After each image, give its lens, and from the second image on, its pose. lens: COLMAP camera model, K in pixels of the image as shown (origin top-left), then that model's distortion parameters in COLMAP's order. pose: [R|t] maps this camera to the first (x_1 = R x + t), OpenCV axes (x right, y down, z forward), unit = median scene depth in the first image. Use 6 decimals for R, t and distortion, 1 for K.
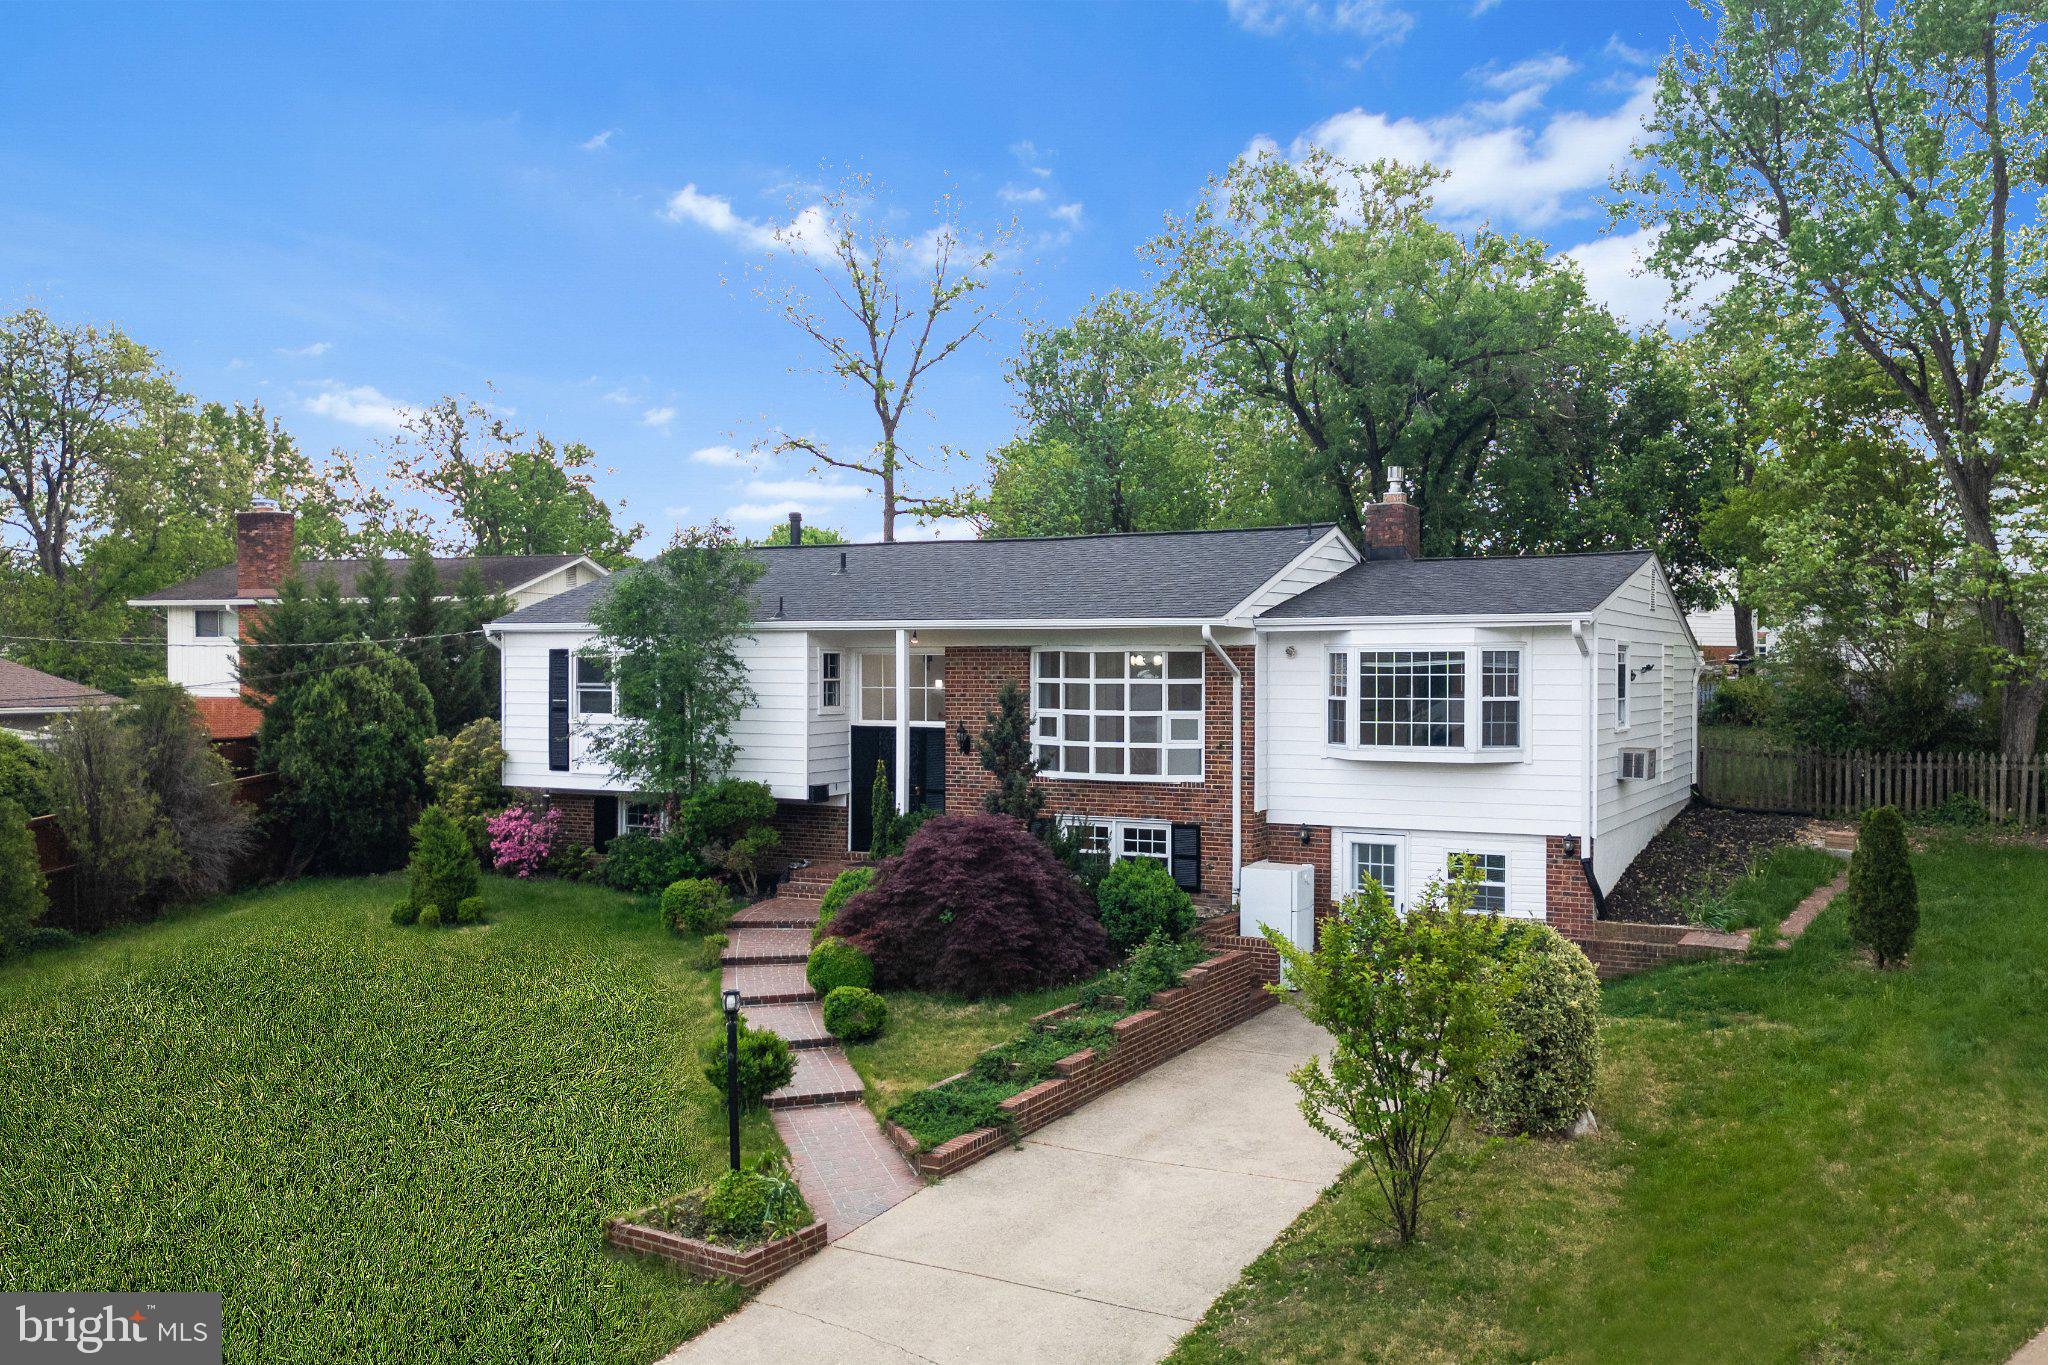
lens RADIAL K [[1478.0, 0, 1026.8], [0, 1478.0, 682.4], [0, 0, 1]] dist [0.010738, 0.001705]
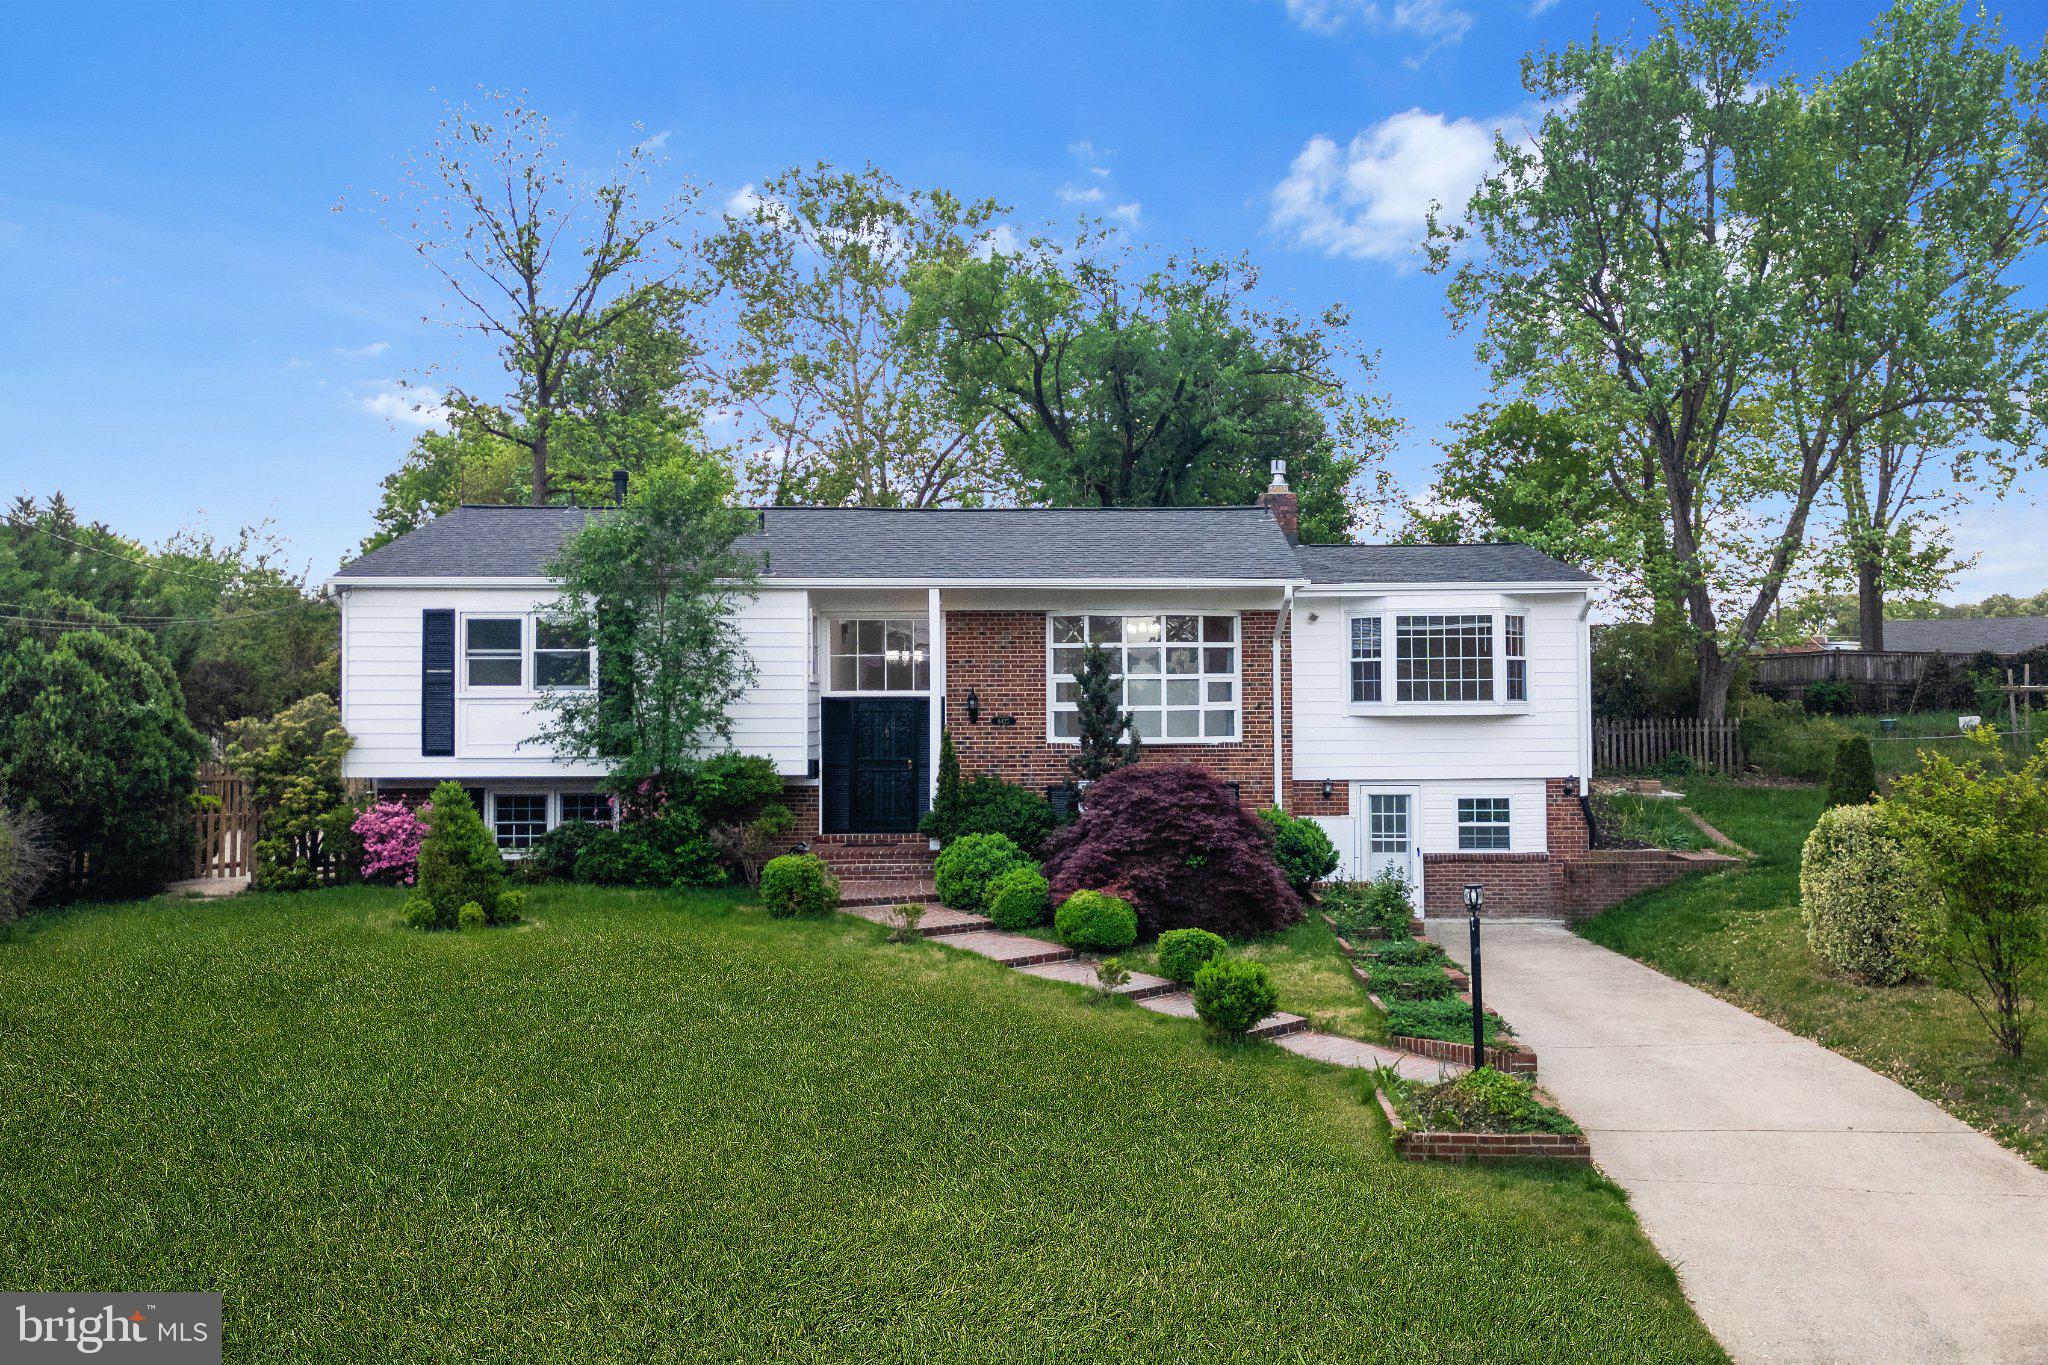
lens RADIAL K [[1478.0, 0, 1024.8], [0, 1478.0, 682.9], [0, 0, 1]] dist [0.010738, 0.001705]
pose [[0.898360, 0.004995, 0.439232, -0.476811], [0.006906, 0.999651, -0.025492, 0.052218], [-0.439206, 0.025934, 0.898012, 0.137563]]
